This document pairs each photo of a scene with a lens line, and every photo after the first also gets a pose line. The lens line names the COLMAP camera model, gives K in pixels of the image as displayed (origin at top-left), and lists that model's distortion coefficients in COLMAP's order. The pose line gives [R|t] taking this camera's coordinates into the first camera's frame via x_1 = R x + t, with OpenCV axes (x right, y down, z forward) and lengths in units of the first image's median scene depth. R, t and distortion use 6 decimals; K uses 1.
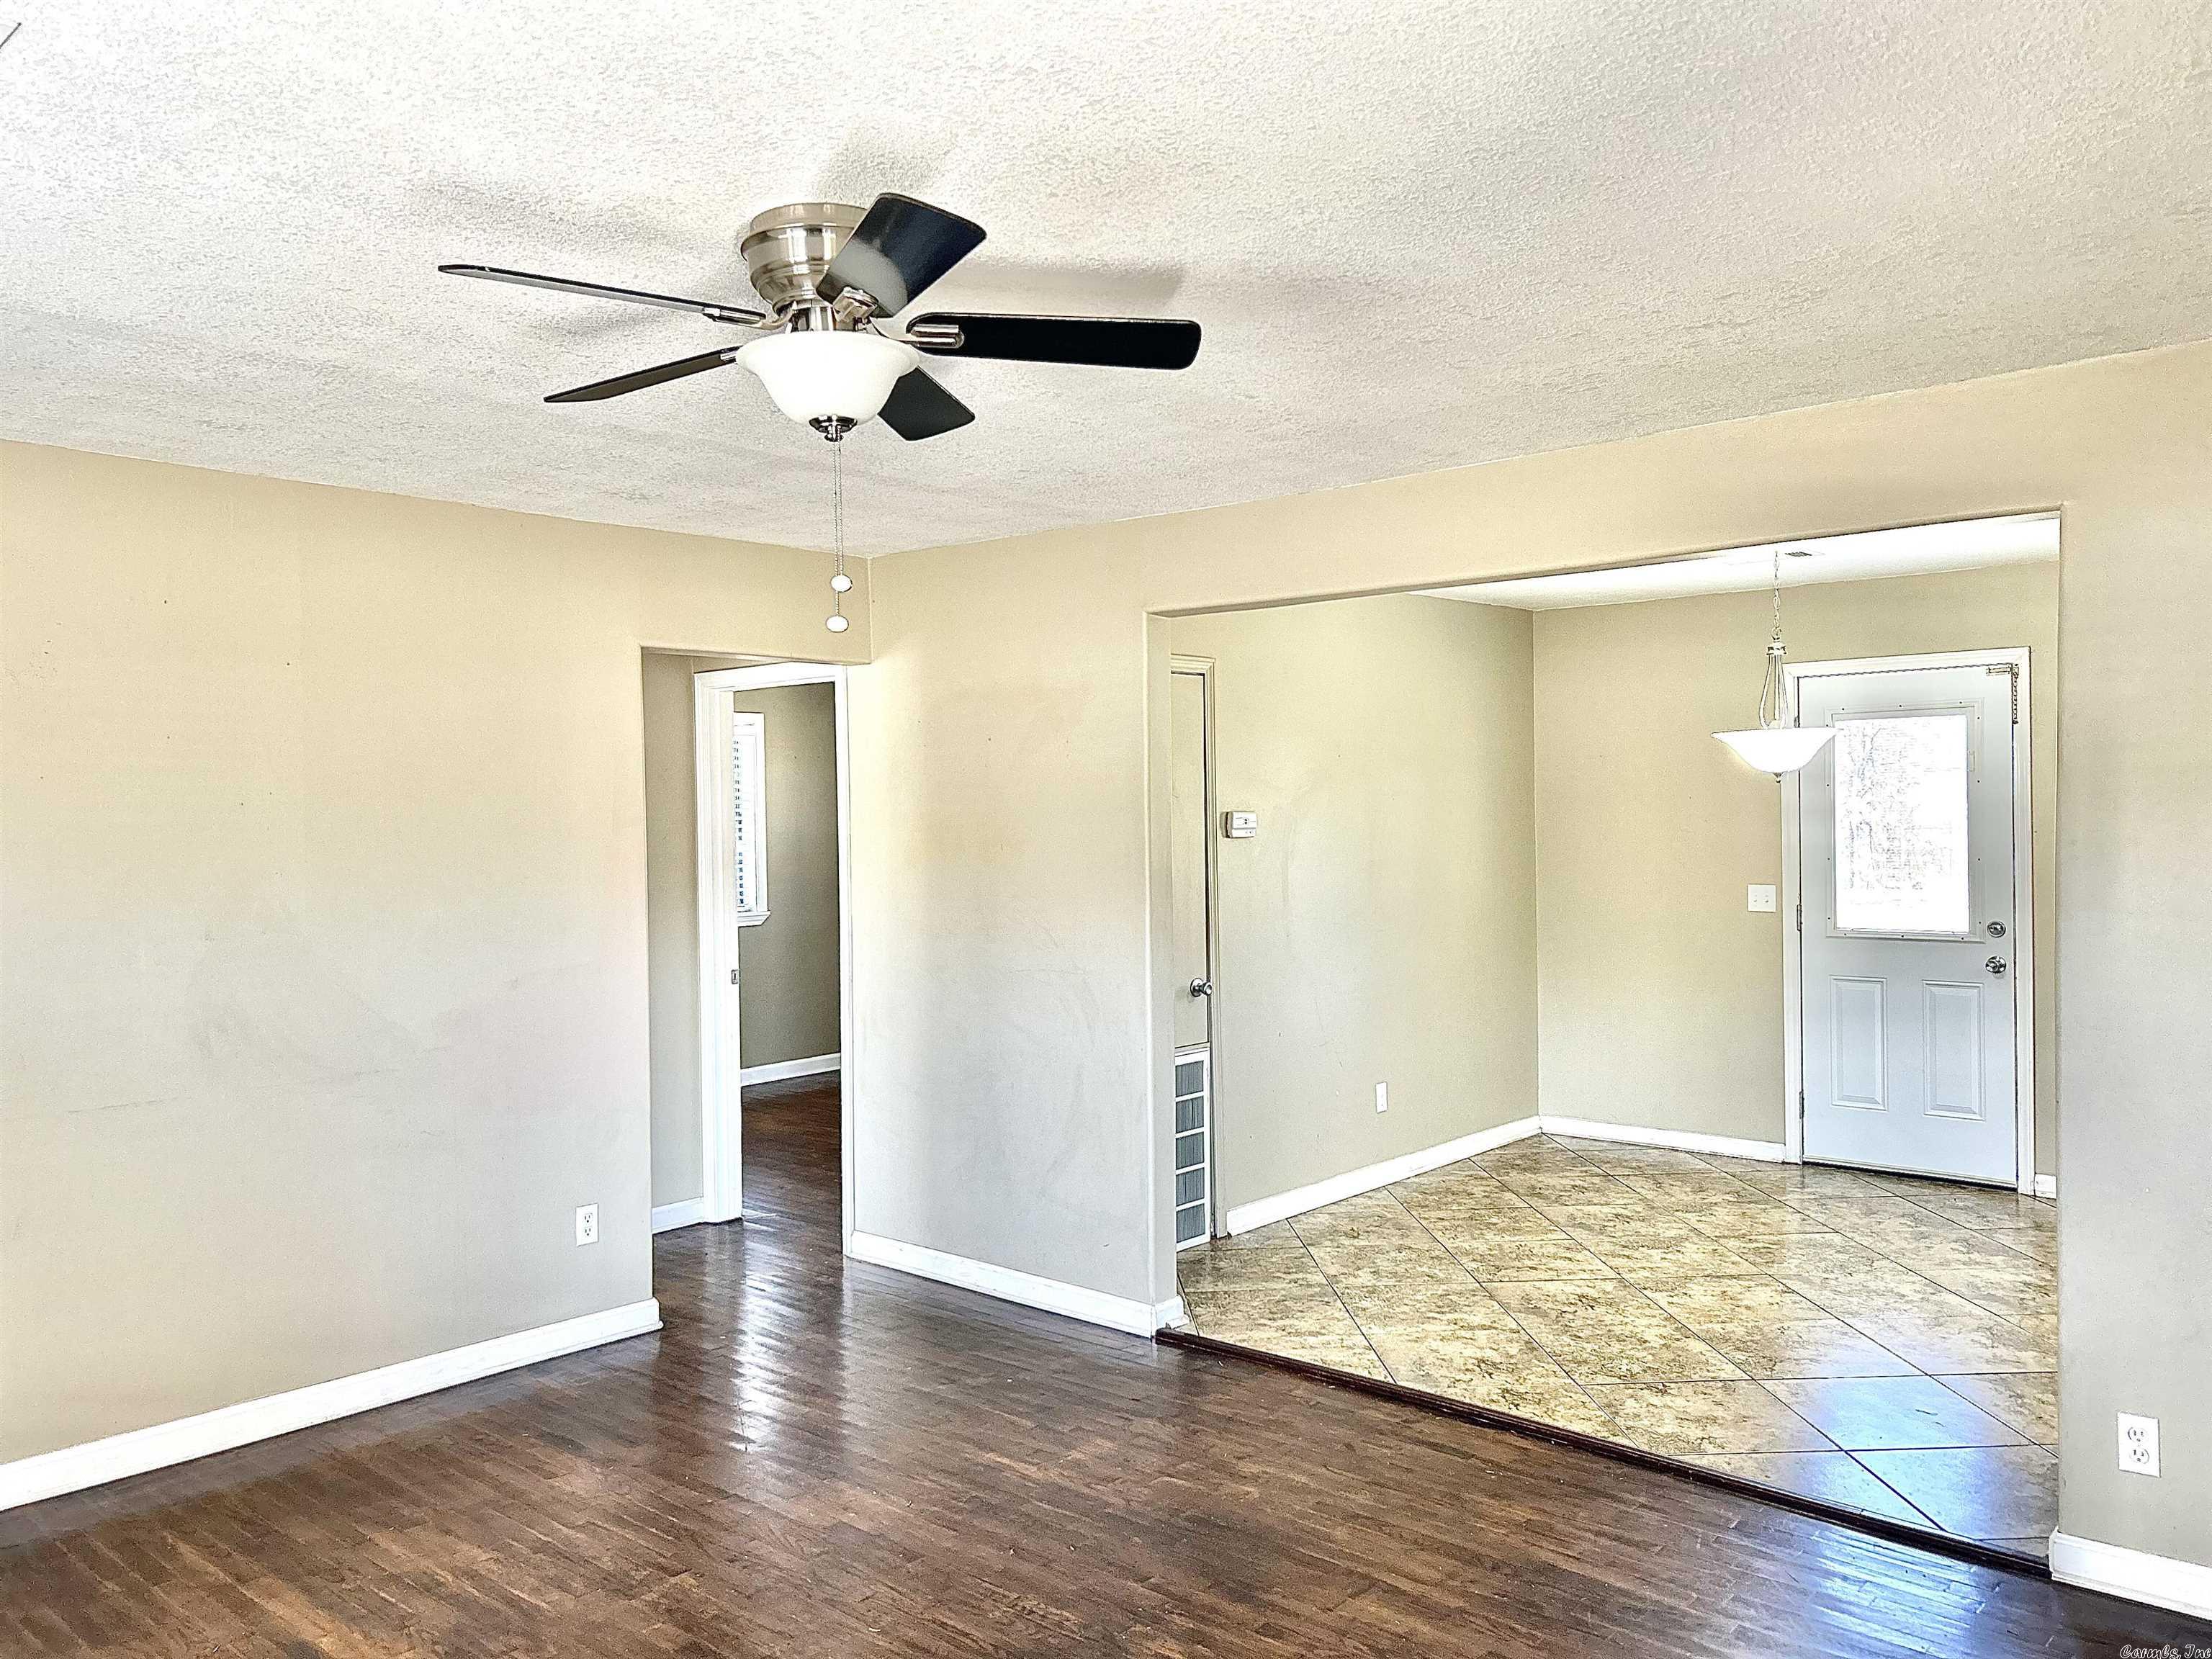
lens RADIAL K [[1655.6, 0, 1124.4], [0, 1655.6, 829.9], [0, 0, 1]] dist [0.034995, -0.032247]
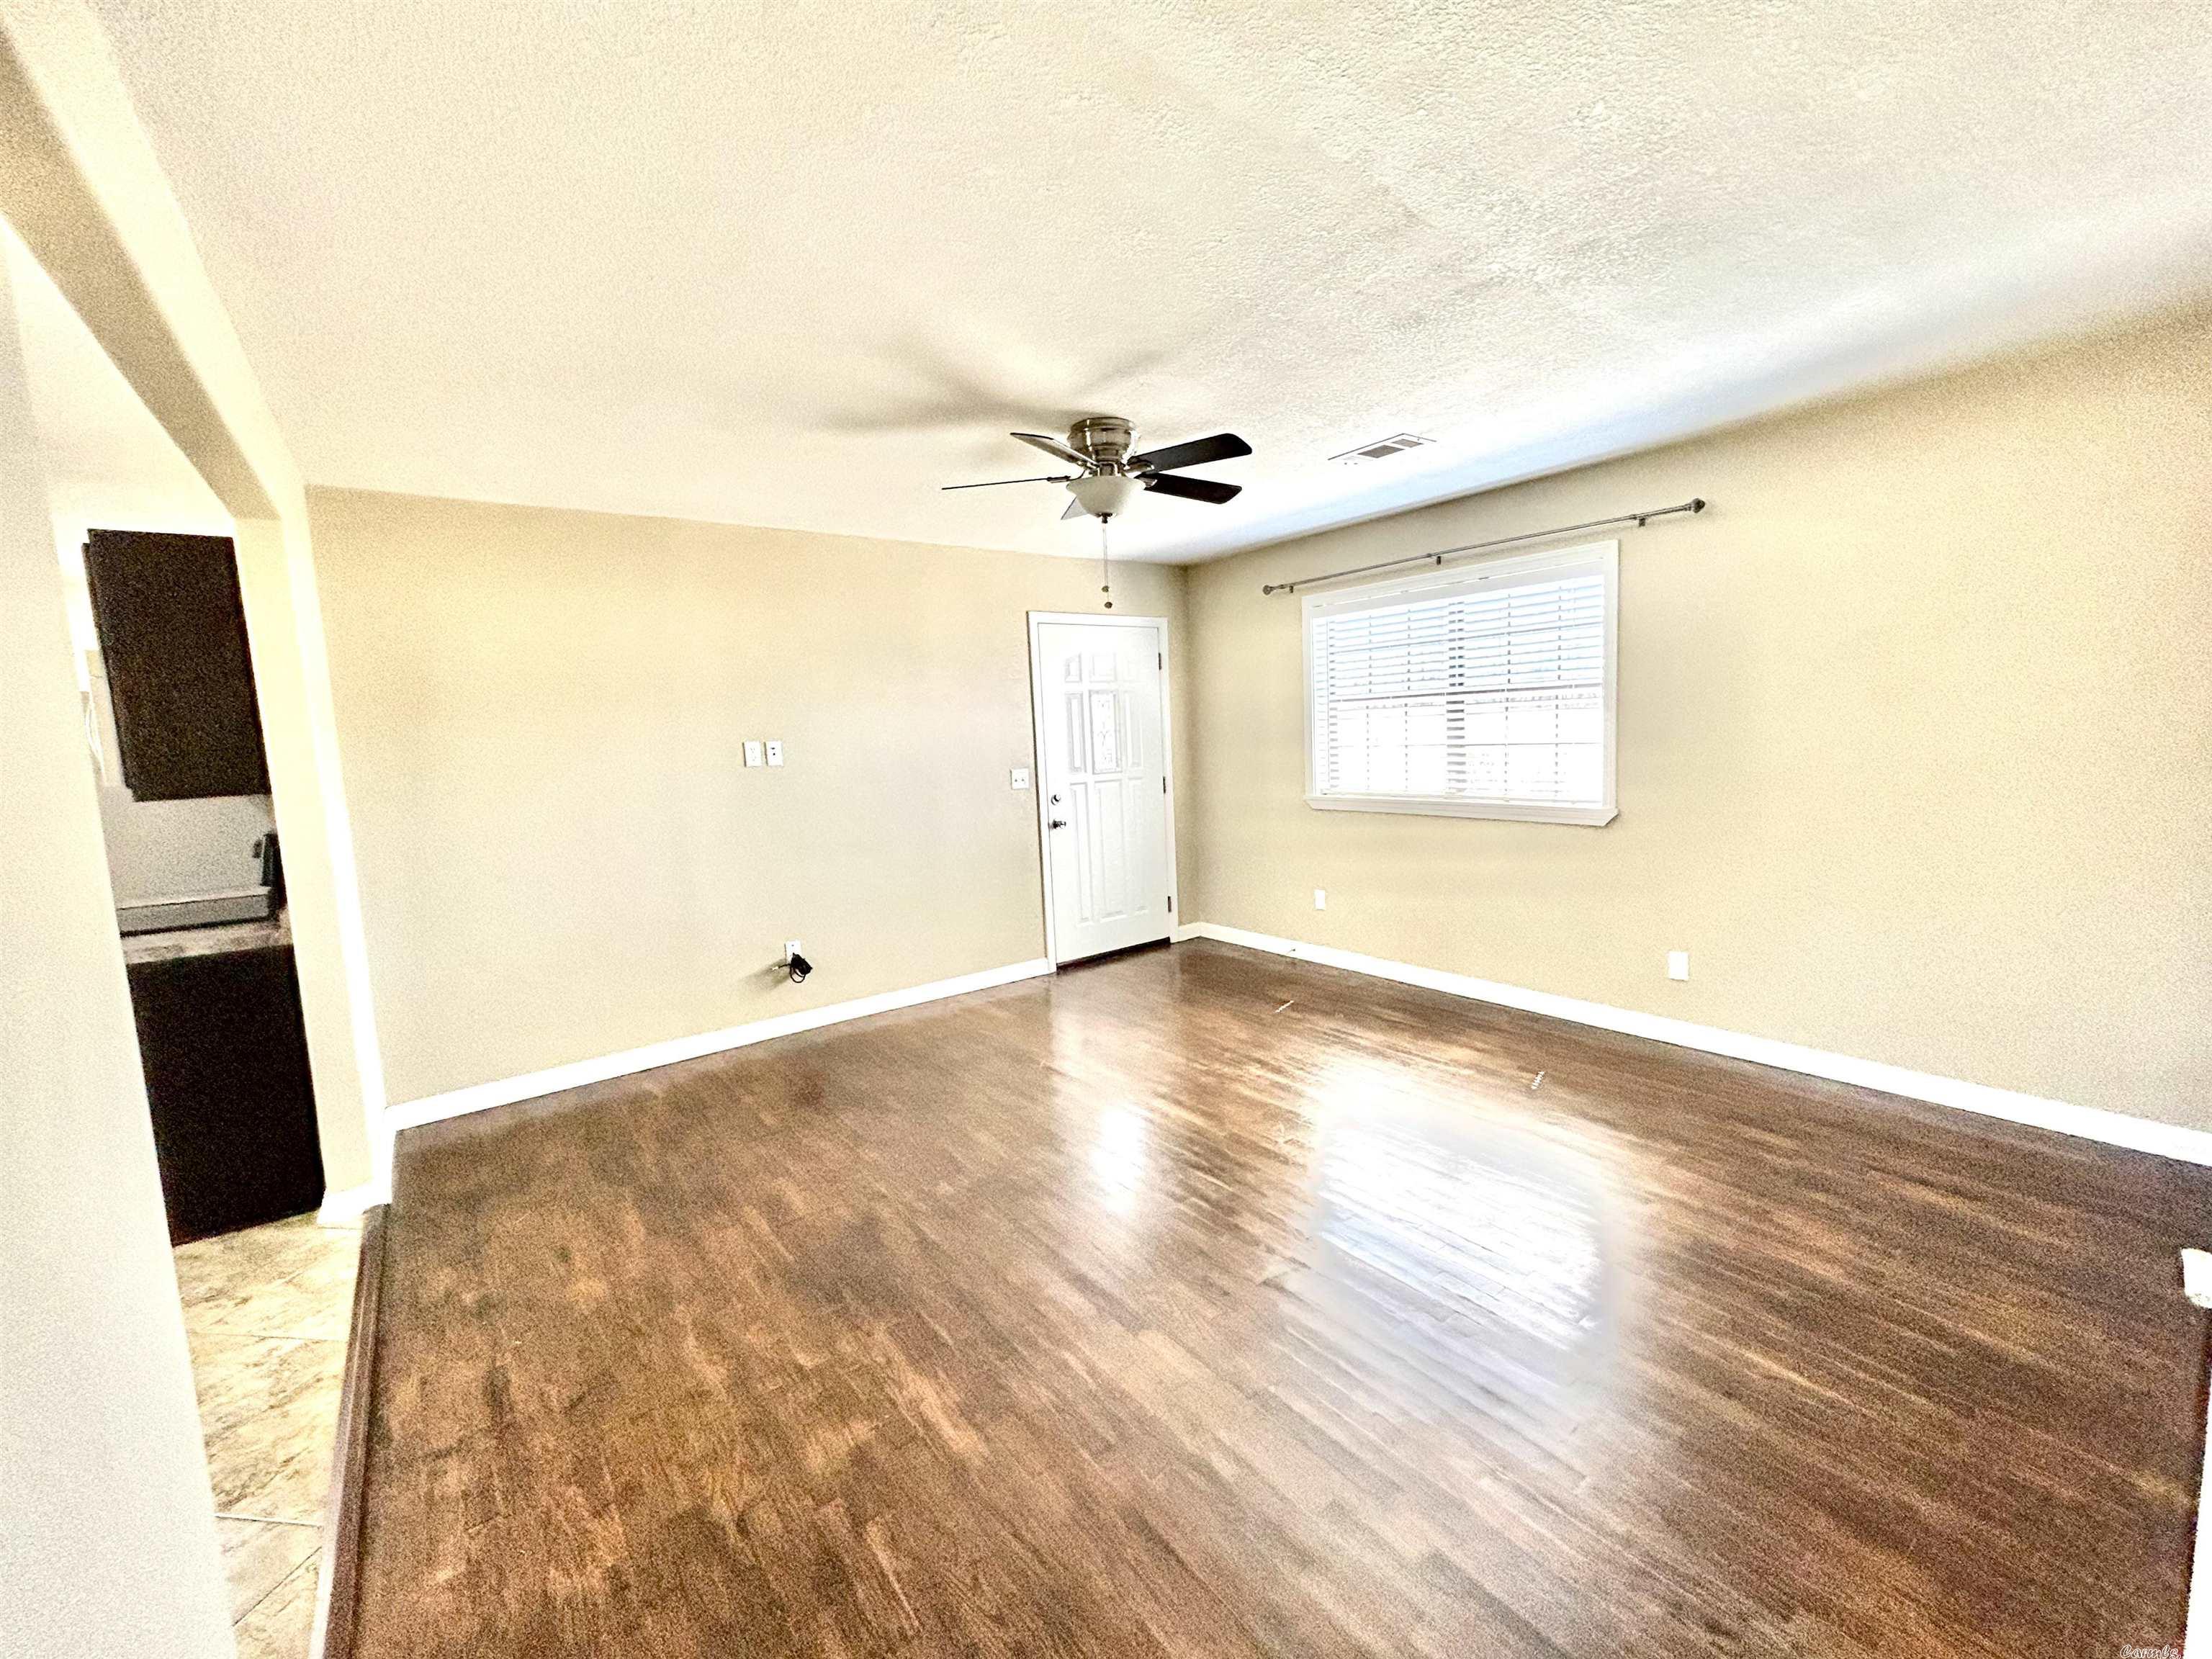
lens RADIAL K [[892.2, 0, 1103.9], [0, 892.2, 829.0], [0, 0, 1]] dist [-0.004248, -0.000196]
pose [[-0.980597, 0.033046, 0.193230, -0.205572], [0.055585, 0.992105, 0.112414, 0.019053], [-0.187990, 0.120974, -0.974692, 1.146157]]
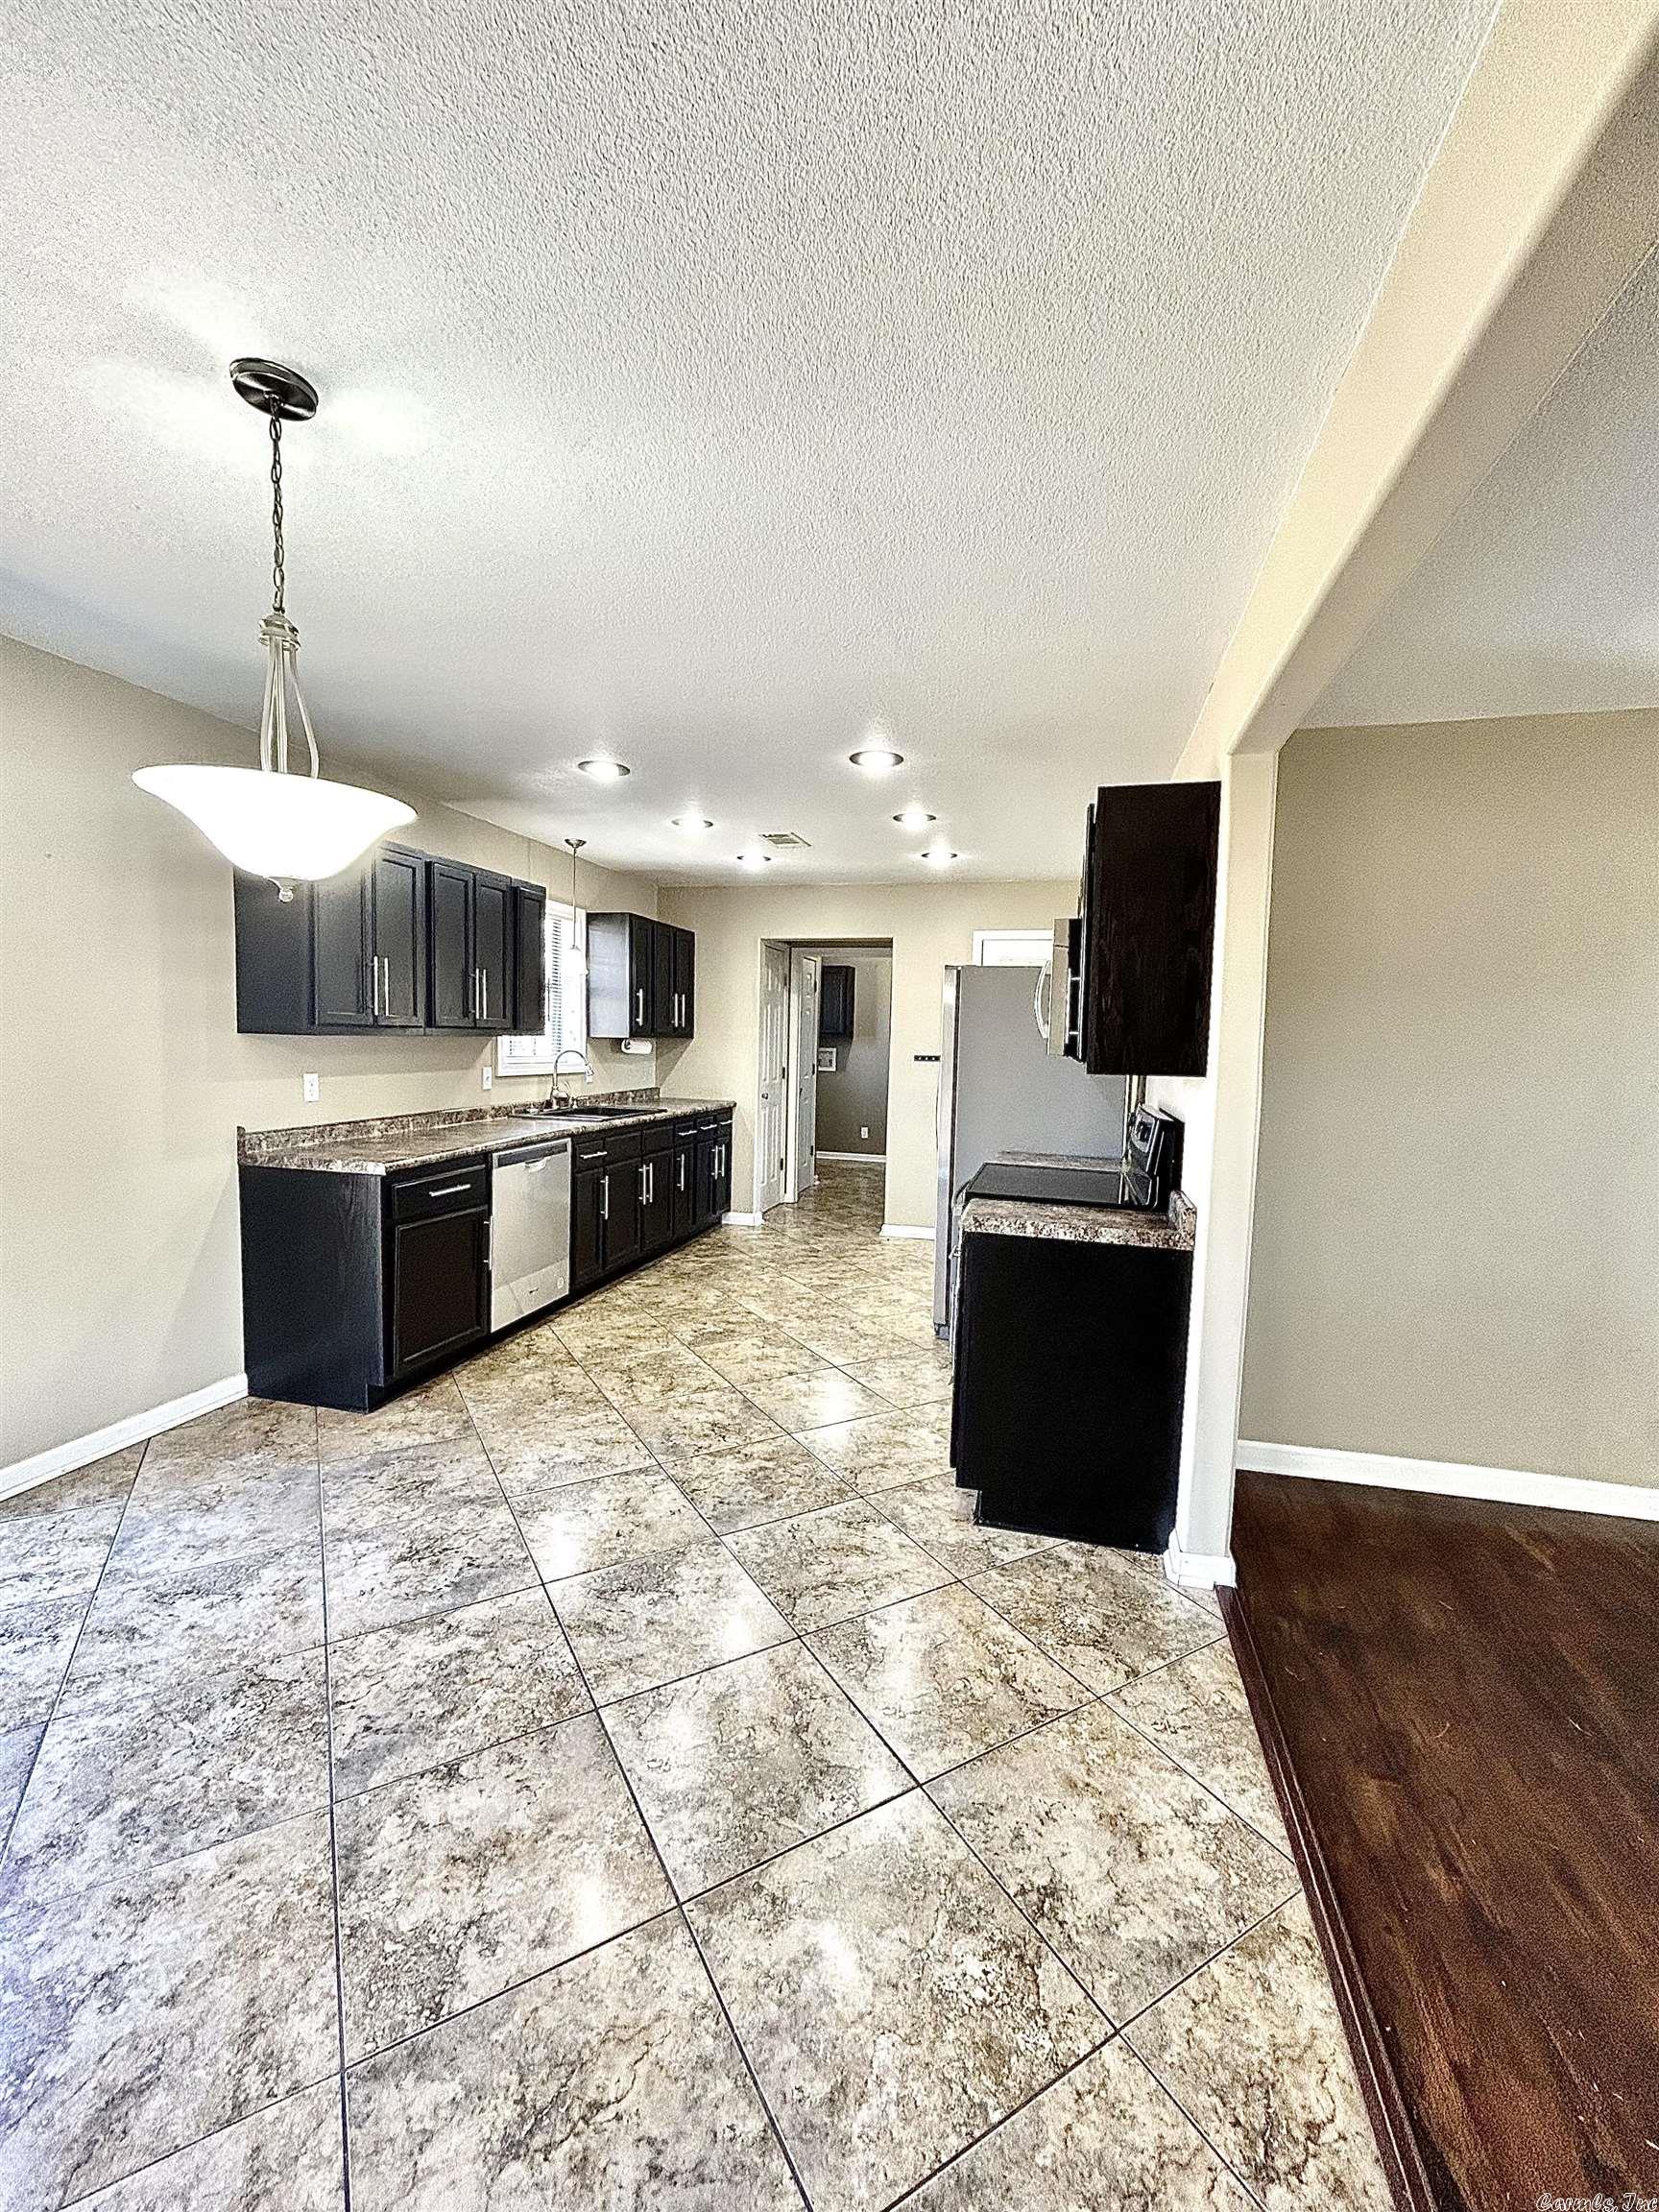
lens RADIAL K [[892.2, 0, 831.5], [0, 892.2, 1101.1], [0, 0, 1]] dist [-0.004248, -0.000196]
pose [[-0.455038, -0.066914, 0.887954, 0.072801], [-0.014785, 0.997603, 0.067600, 0.013799], [-0.890349, 0.017632, -0.454937, 1.099847]]
